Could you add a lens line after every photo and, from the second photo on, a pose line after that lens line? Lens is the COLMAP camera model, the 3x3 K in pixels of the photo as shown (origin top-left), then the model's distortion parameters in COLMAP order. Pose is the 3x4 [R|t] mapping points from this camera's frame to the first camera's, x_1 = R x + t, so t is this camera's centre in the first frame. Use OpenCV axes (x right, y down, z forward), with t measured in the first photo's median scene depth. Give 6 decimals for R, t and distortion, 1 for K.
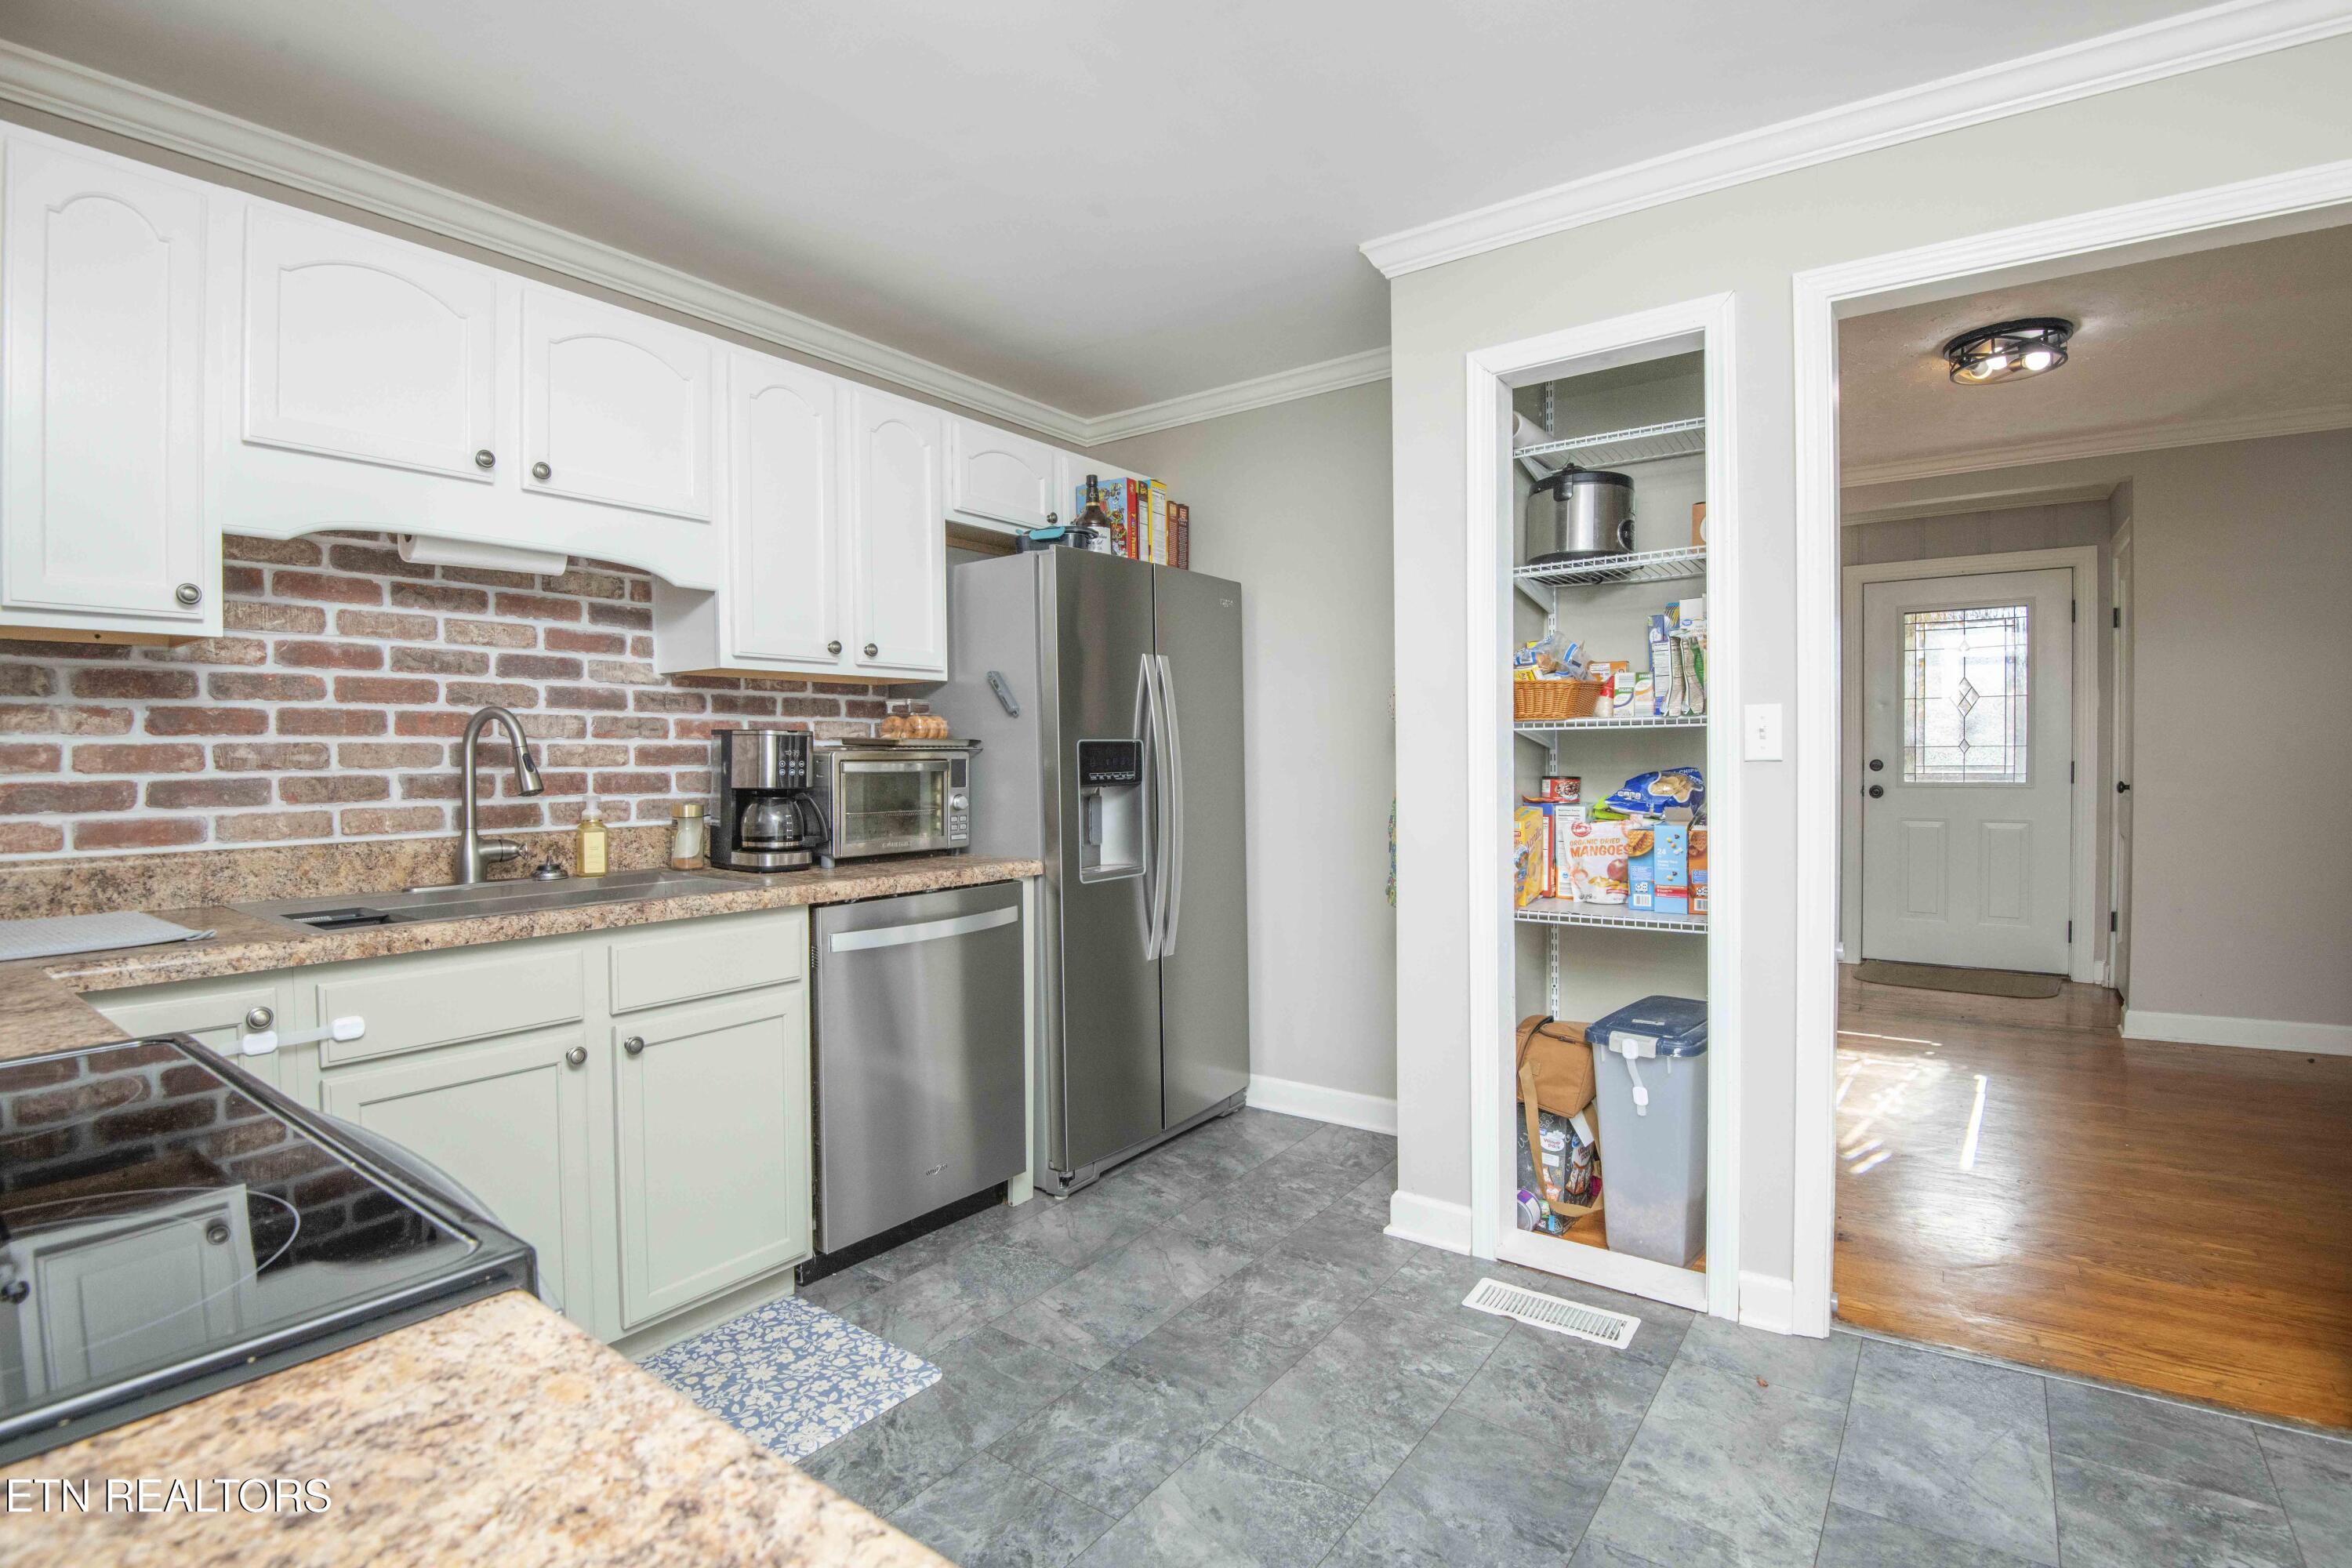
lens RADIAL K [[1091.8, 0, 1185.1], [0, 1091.8, 782.2], [0, 0, 1]] dist [-0.004492, -0.023575]
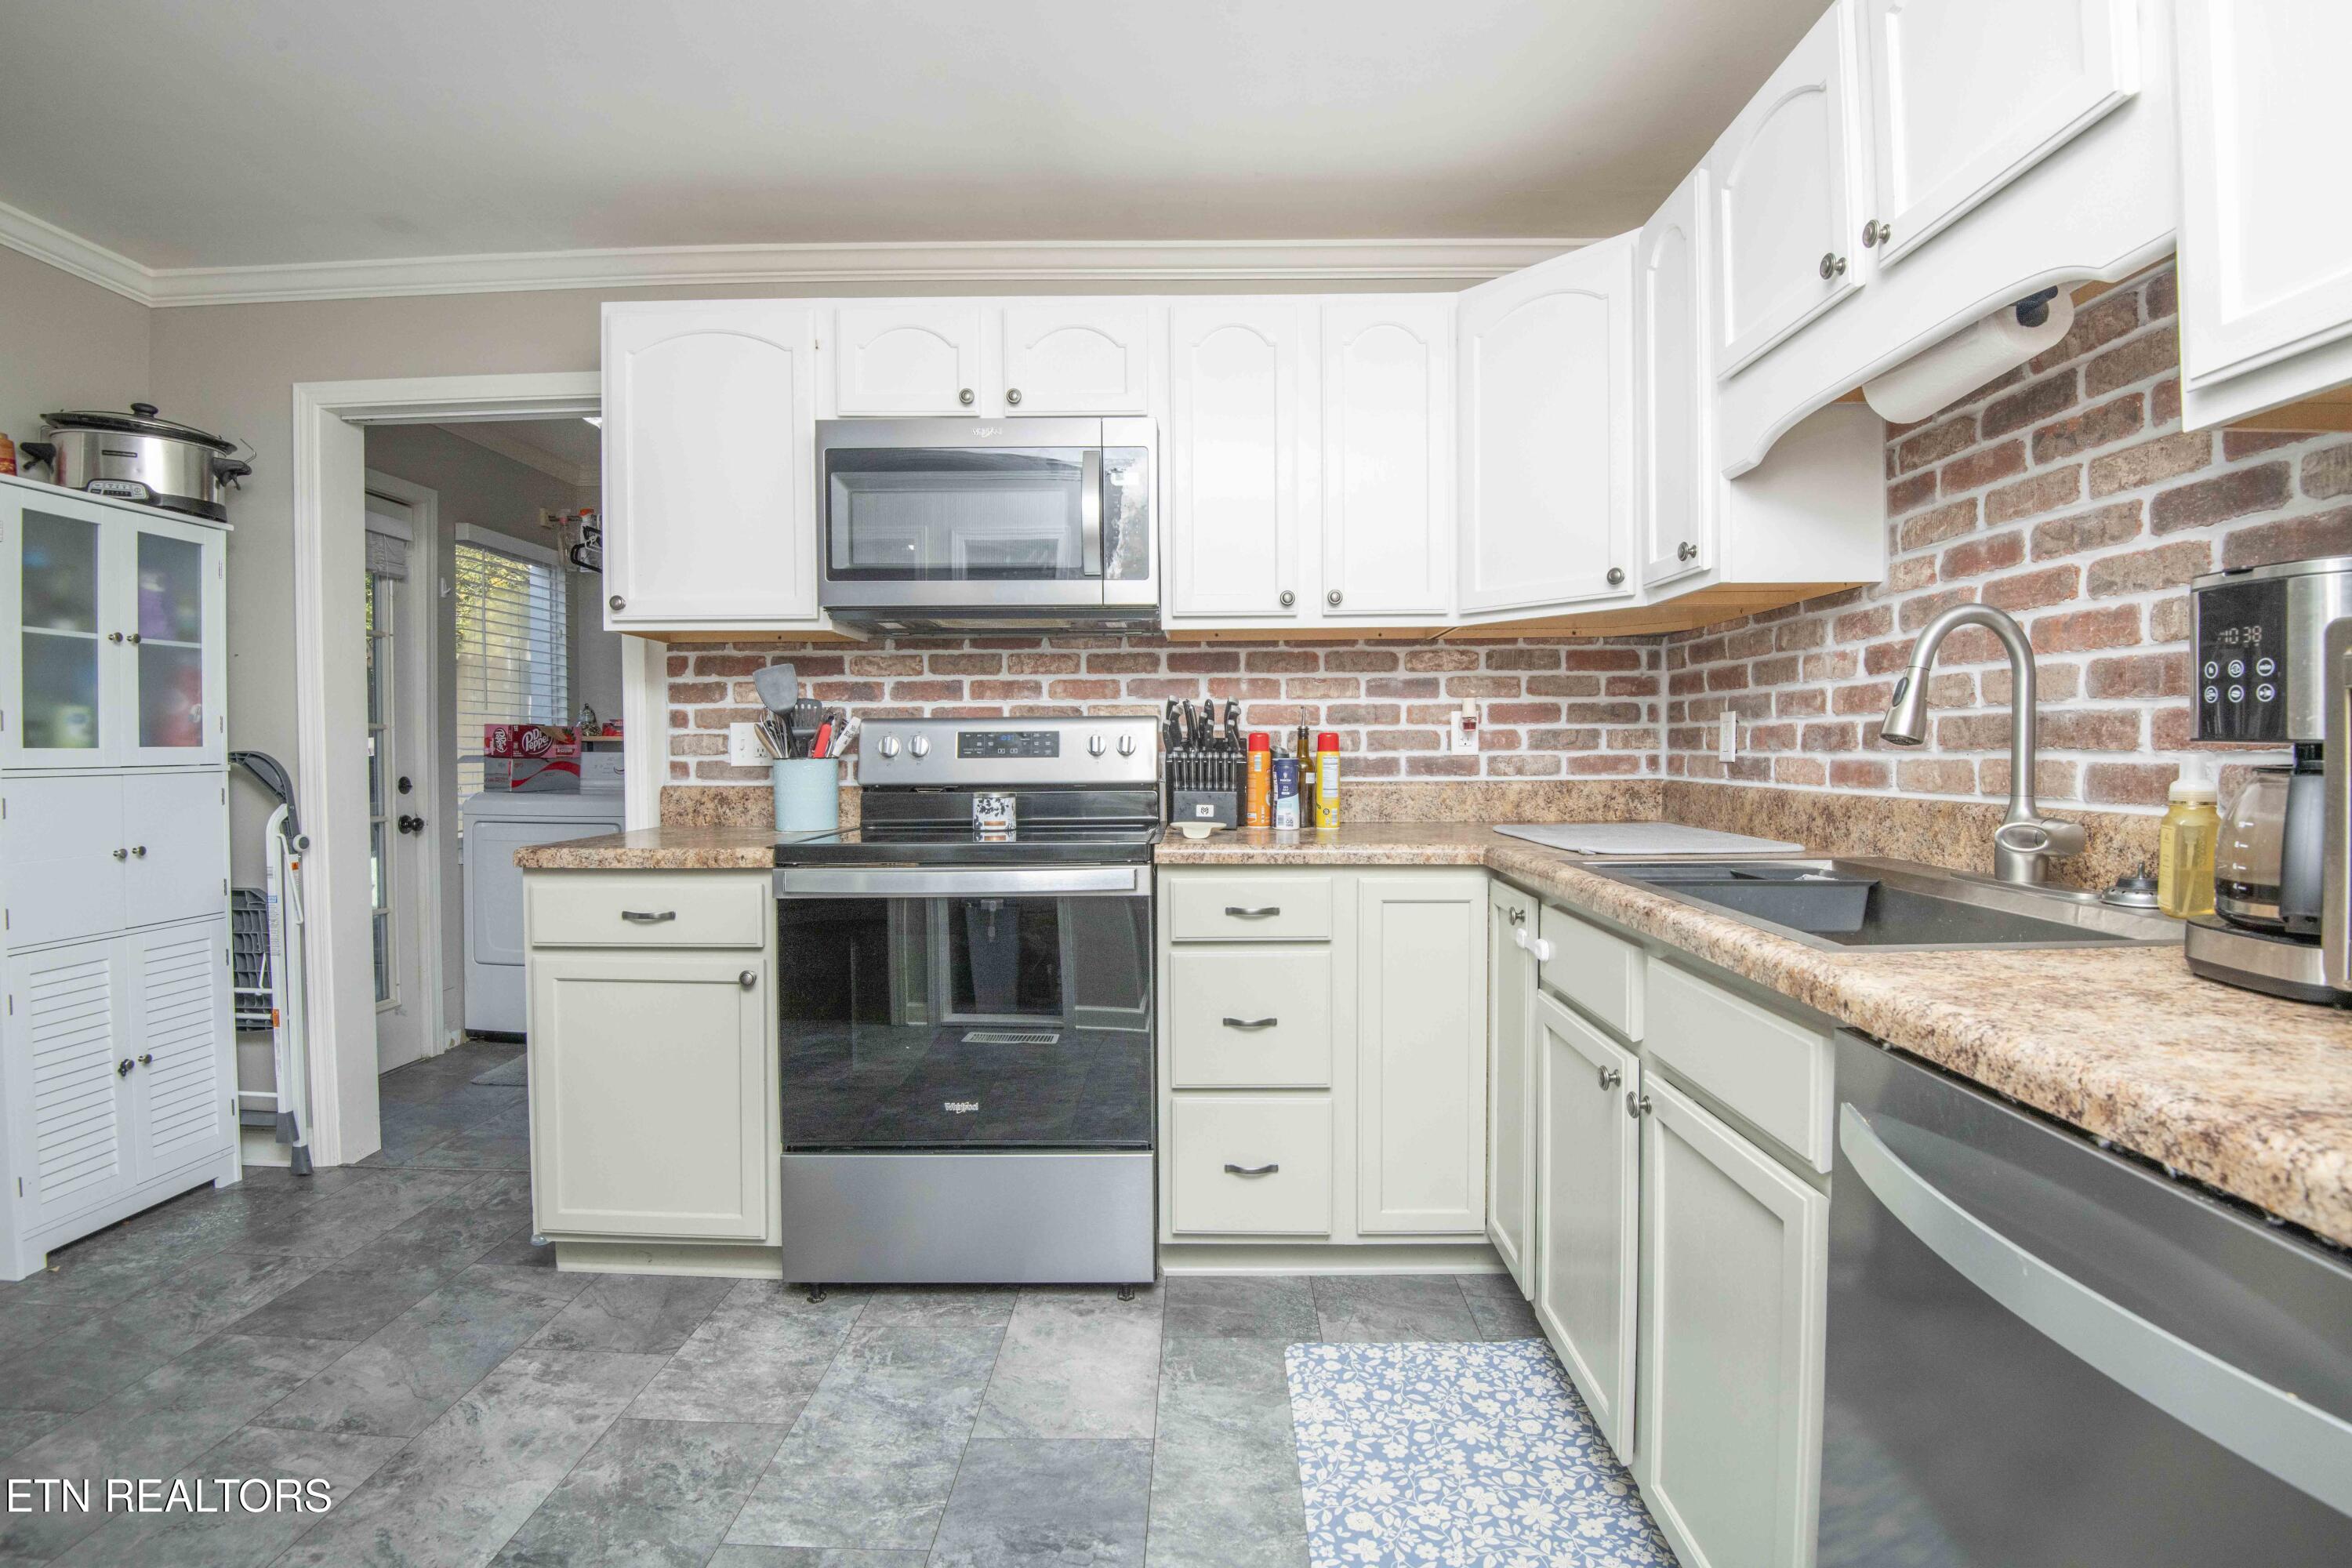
lens RADIAL K [[1091.8, 0, 1185.1], [0, 1091.8, 782.2], [0, 0, 1]] dist [-0.004492, -0.023575]
pose [[-0.820349, 0.030984, -0.571024, 0.107735], [0.000681, 0.998583, 0.053206, 0.000610], [0.571863, 0.043259, -0.819208, 1.283825]]
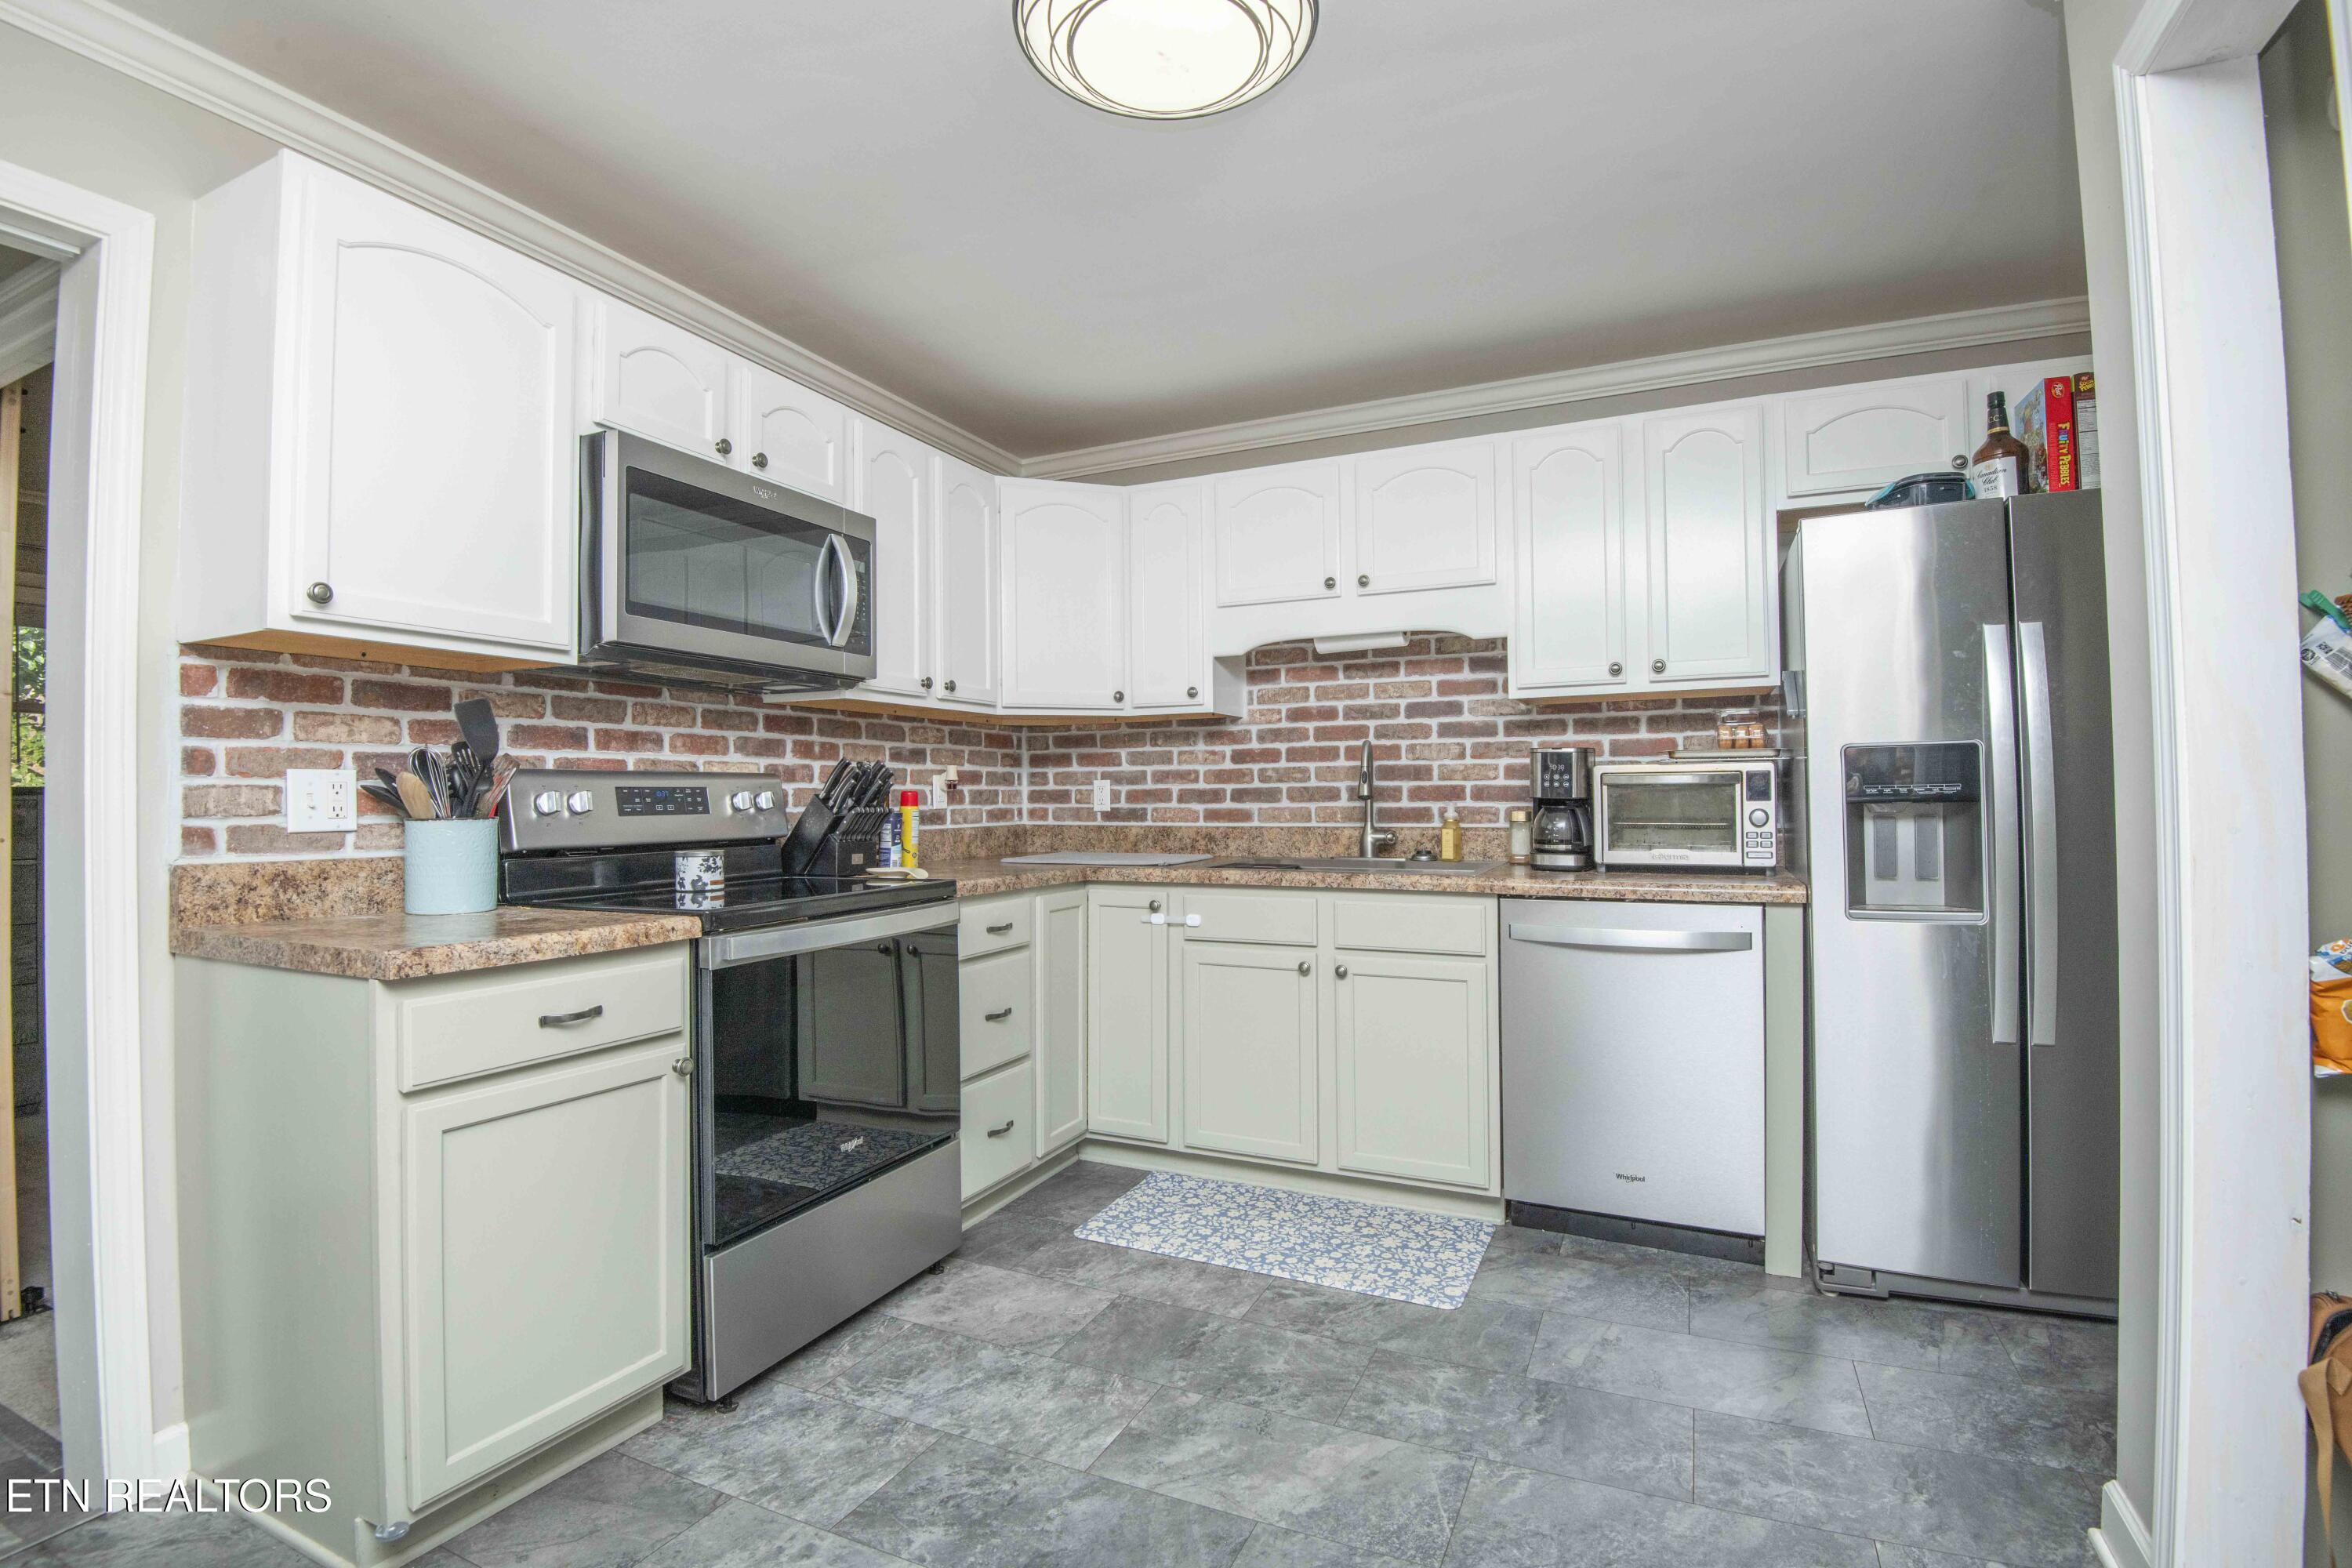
lens RADIAL K [[1091.8, 0, 1185.1], [0, 1091.8, 782.2], [0, 0, 1]] dist [-0.004492, -0.023575]
pose [[0.197565, -0.005598, -0.980274, 0.808195], [-0.015413, 0.999842, -0.008816, 0.005754], [0.980169, 0.016851, 0.197447, 0.465192]]
